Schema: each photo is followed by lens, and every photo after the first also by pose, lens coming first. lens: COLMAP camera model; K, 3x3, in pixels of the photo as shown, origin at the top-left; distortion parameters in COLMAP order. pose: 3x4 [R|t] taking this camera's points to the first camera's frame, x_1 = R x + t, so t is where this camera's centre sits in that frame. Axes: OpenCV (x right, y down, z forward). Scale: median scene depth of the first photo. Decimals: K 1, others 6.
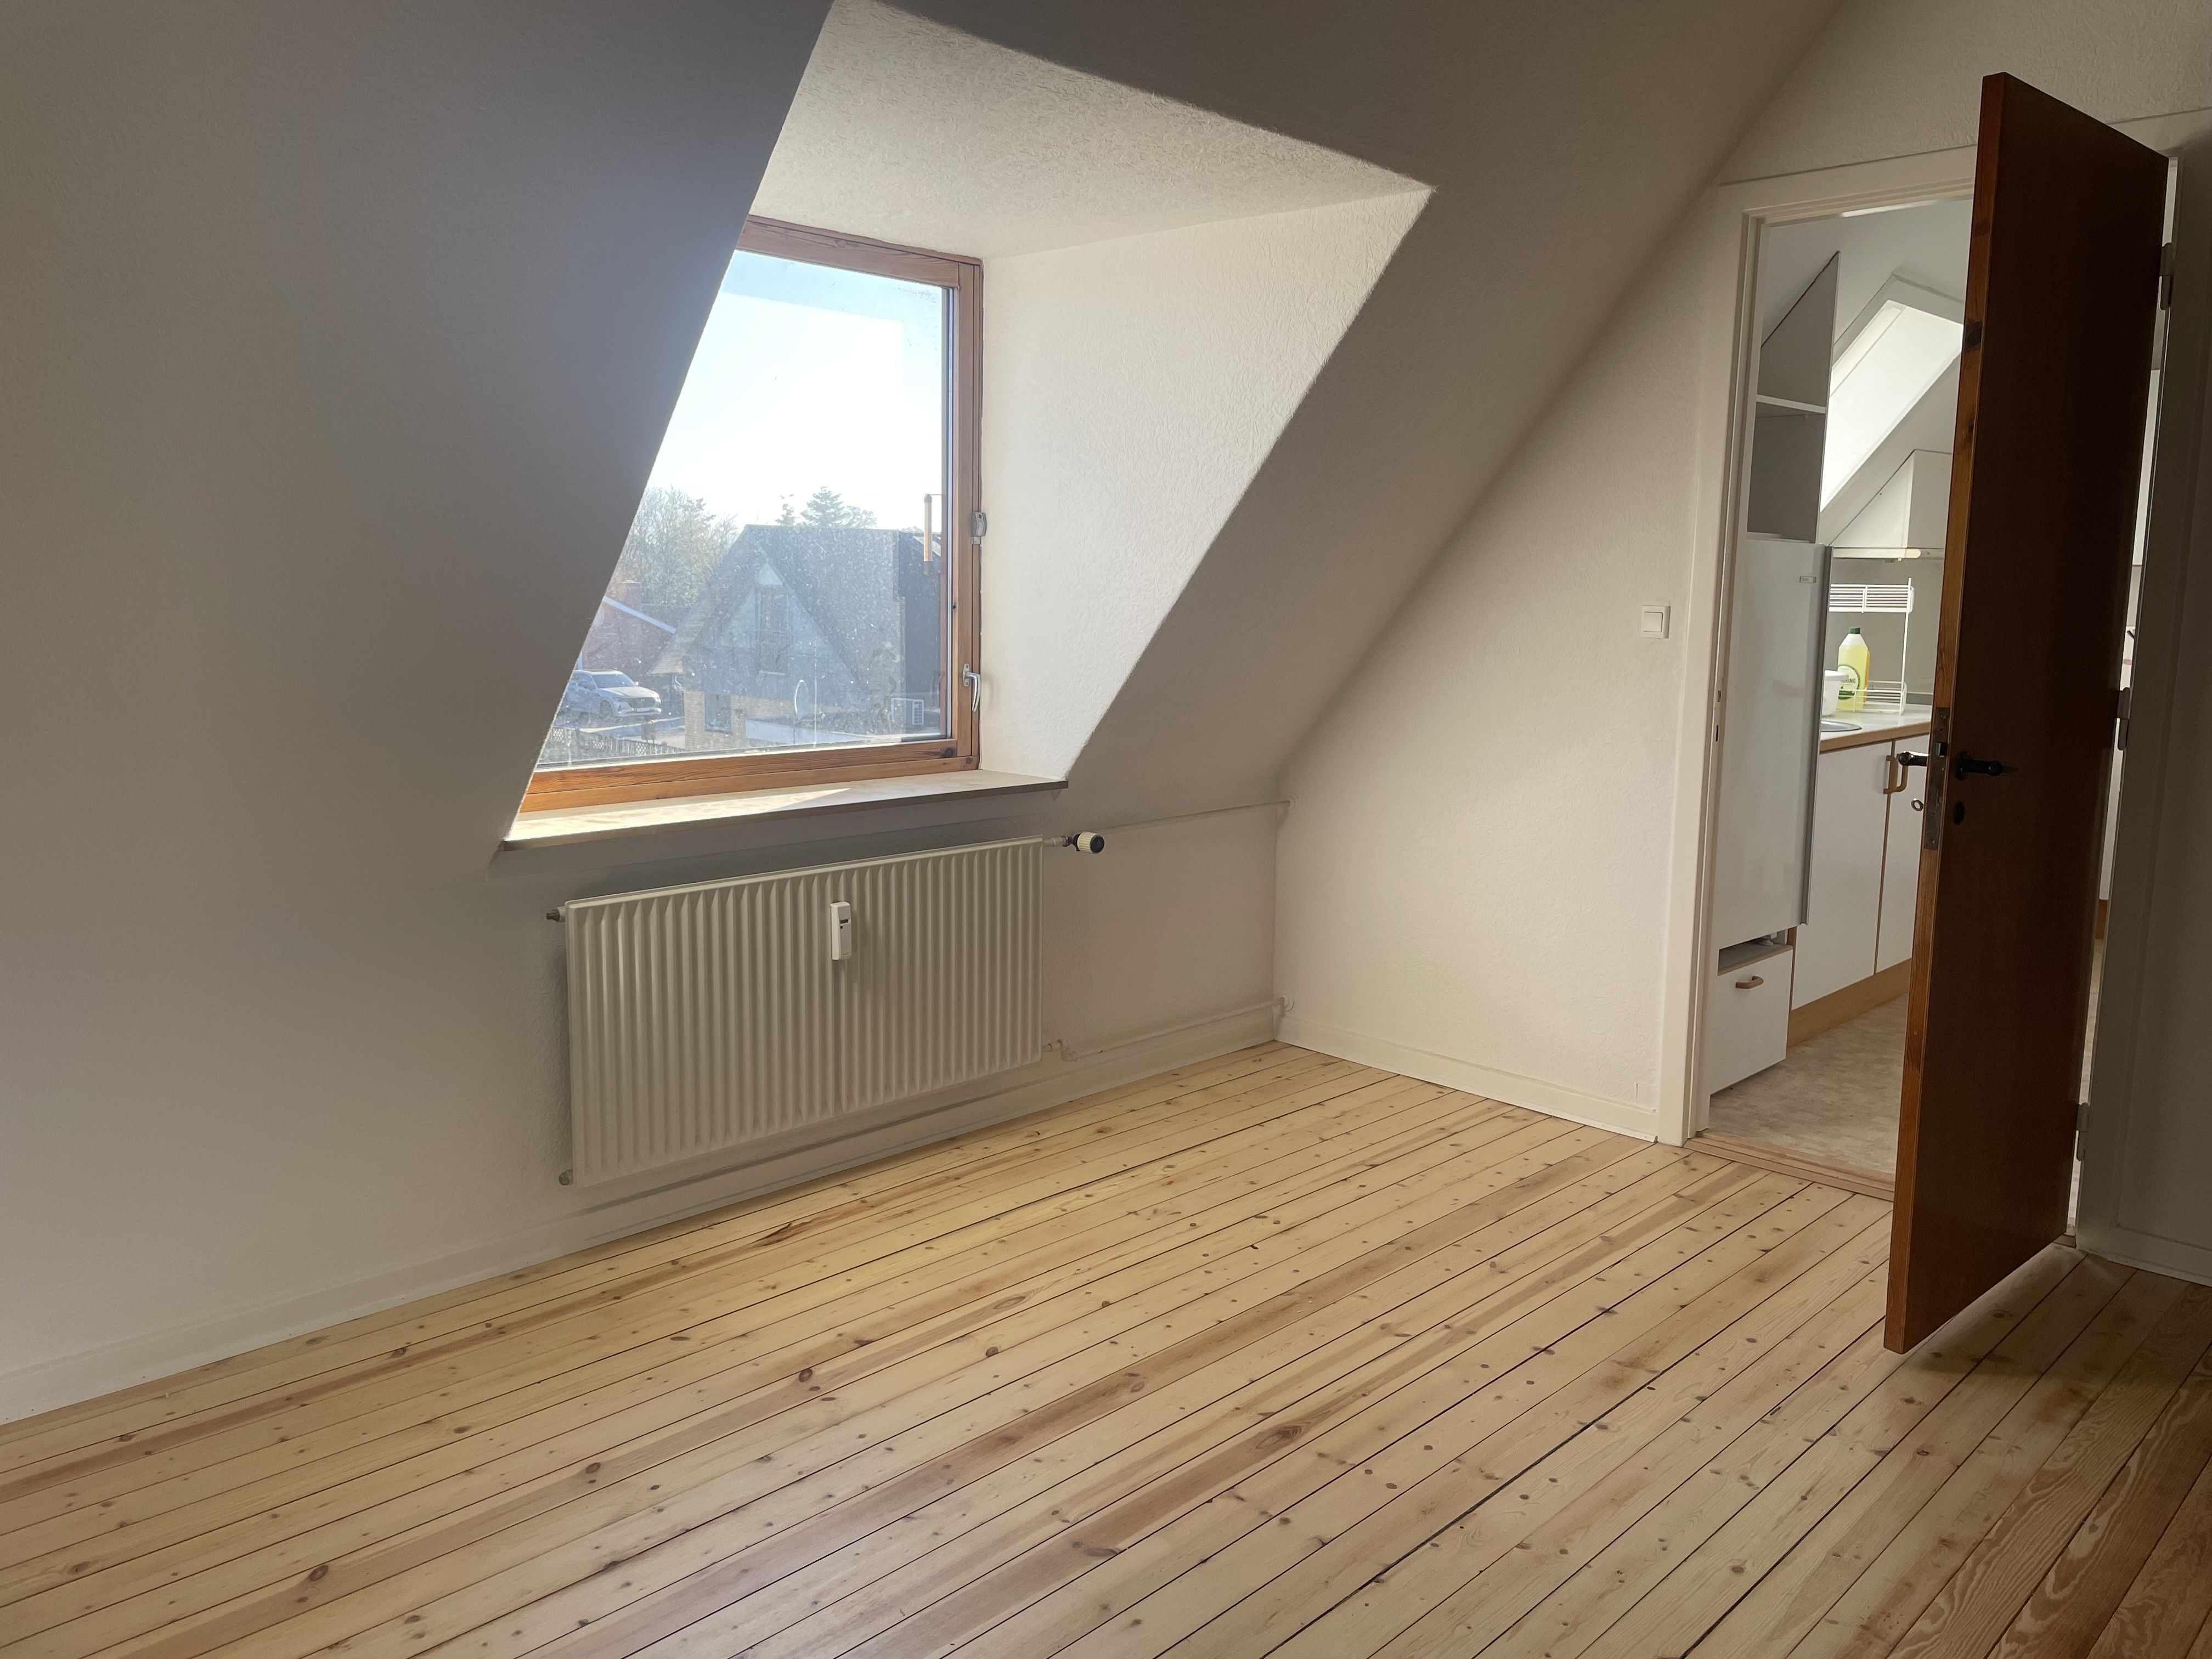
lens RADIAL K [[1685.8, 0, 1106.0], [0, 1685.8, 829.5], [0, 0, 1]] dist [0.013197, 0.003804]
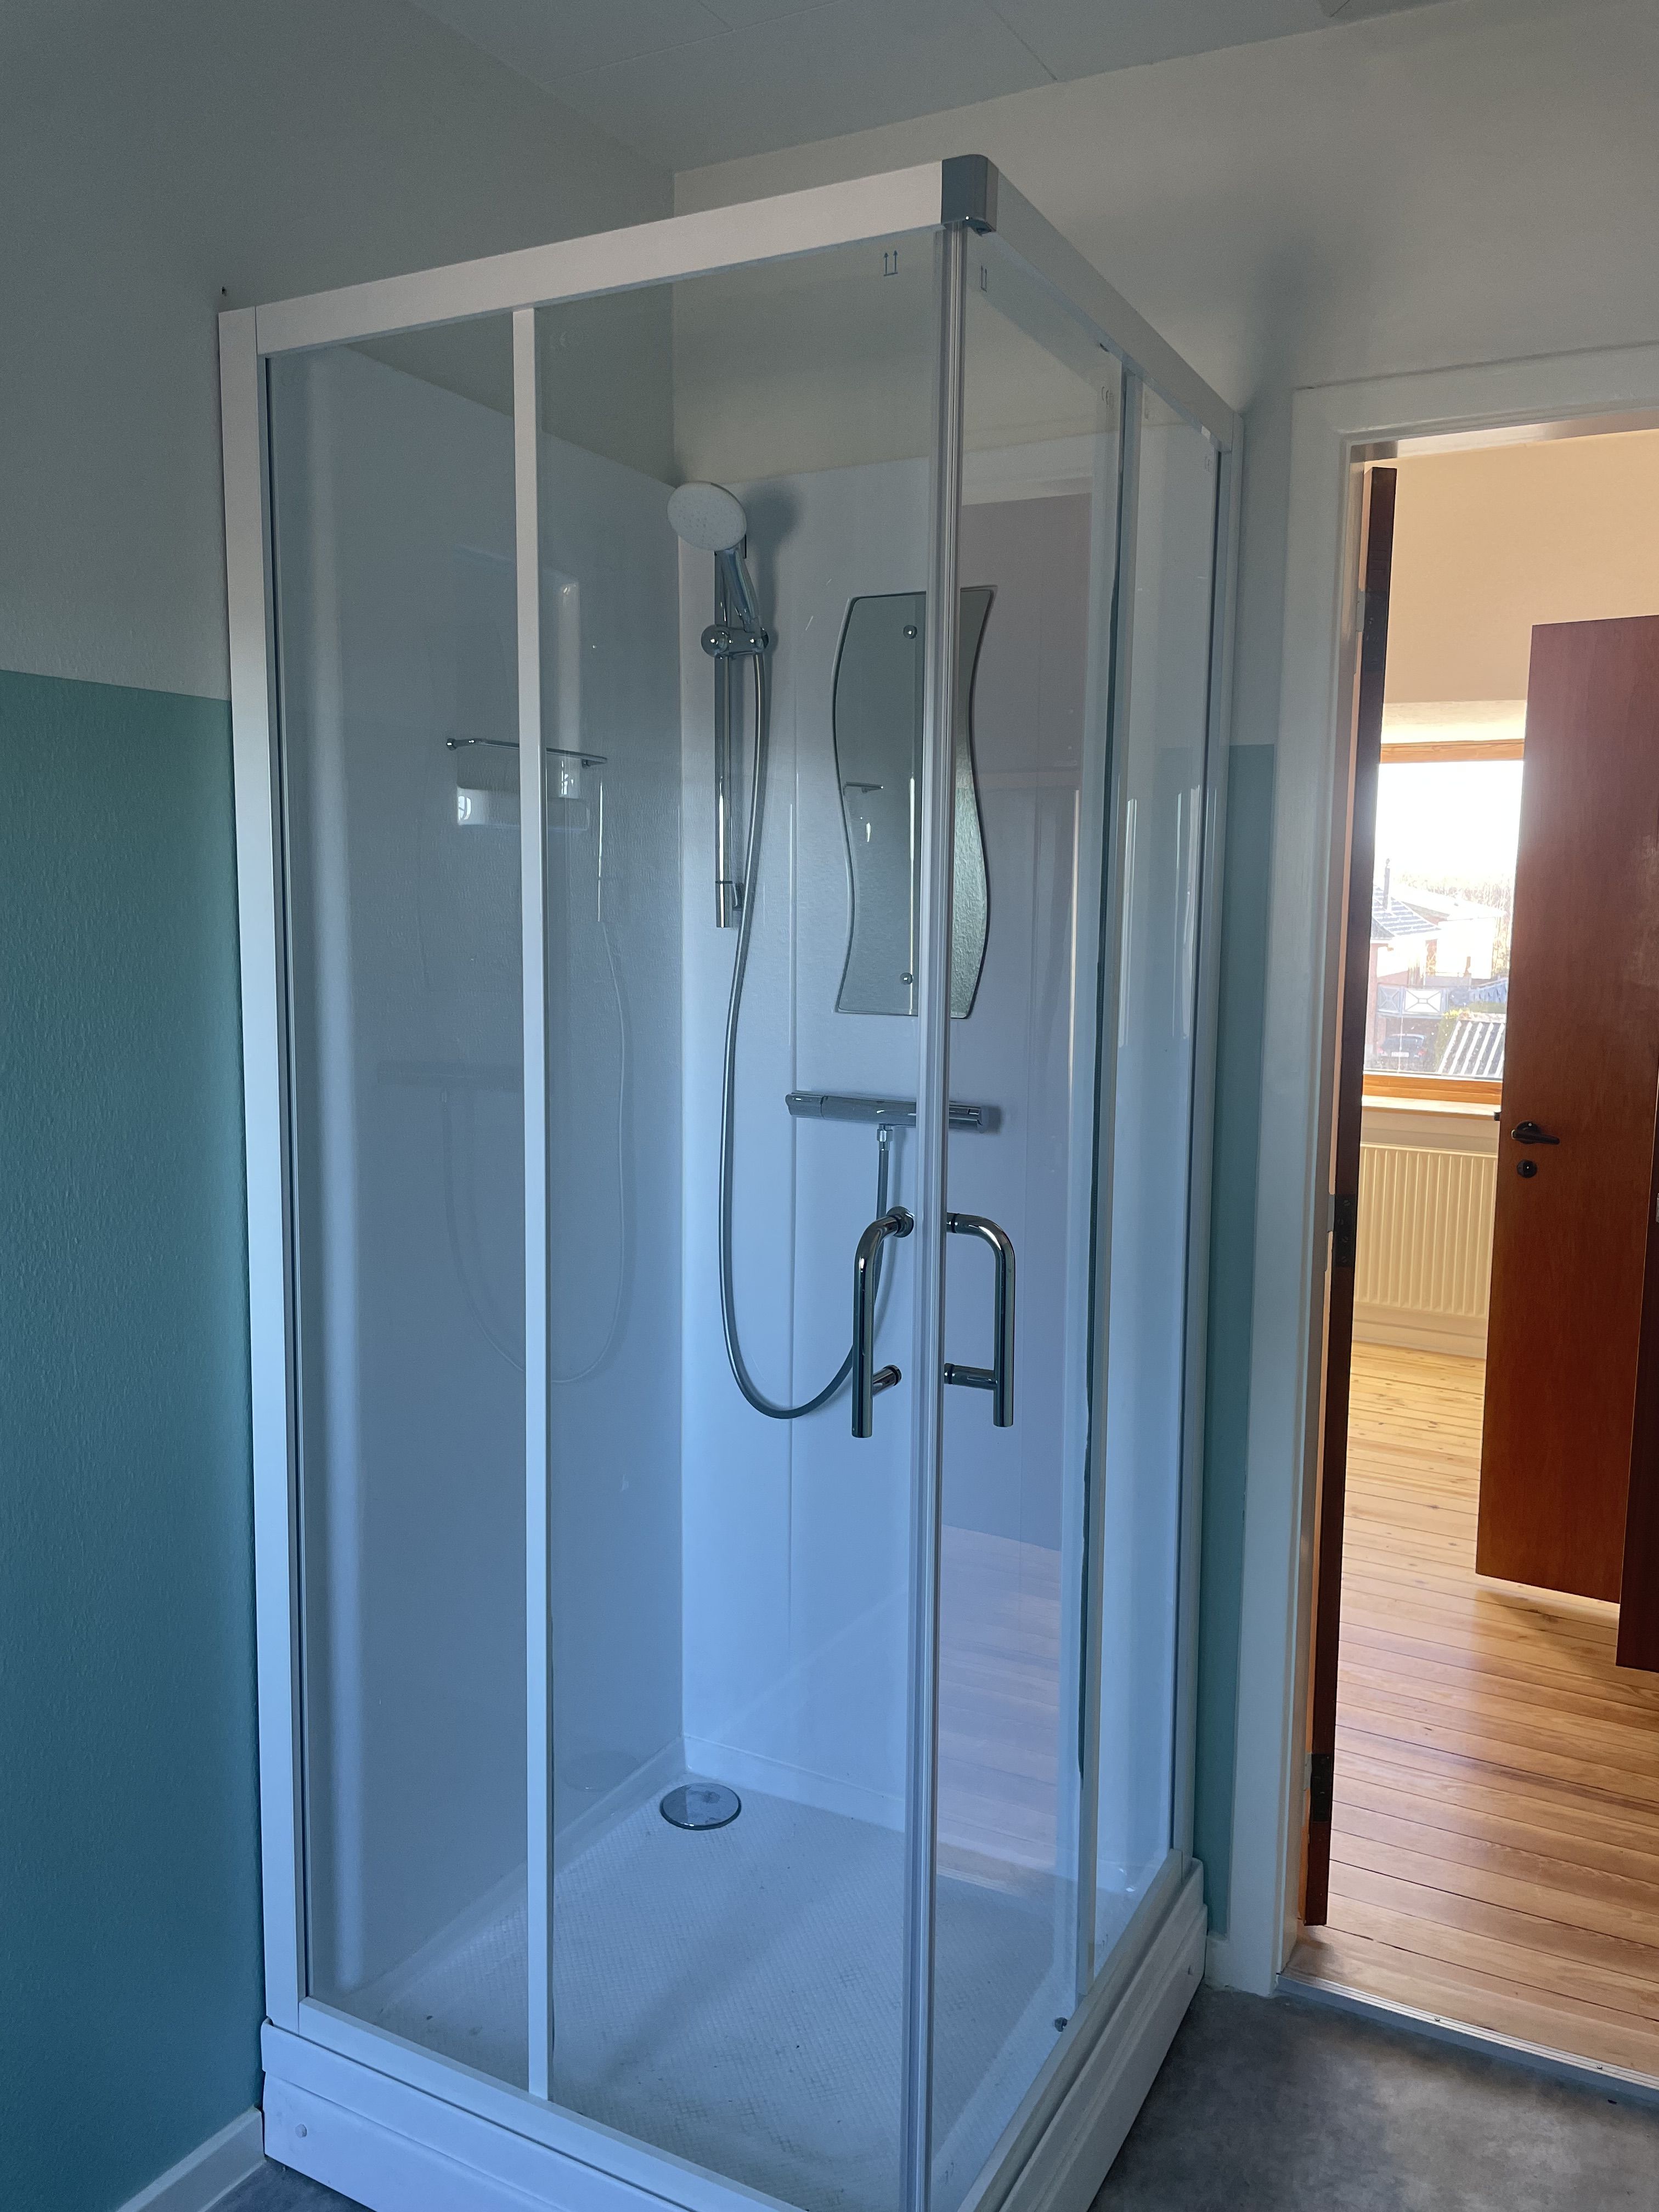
lens RADIAL K [[1685.8, 0, 829.5], [0, 1685.8, 1106.0], [0, 0, 1]] dist [0.013197, 0.003804]
pose [[0.270438, 0.104439, -0.957056, 1.959300], [-0.147750, 0.986824, 0.065938, -0.078165], [0.951332, 0.123573, 0.282305, 0.132786]]
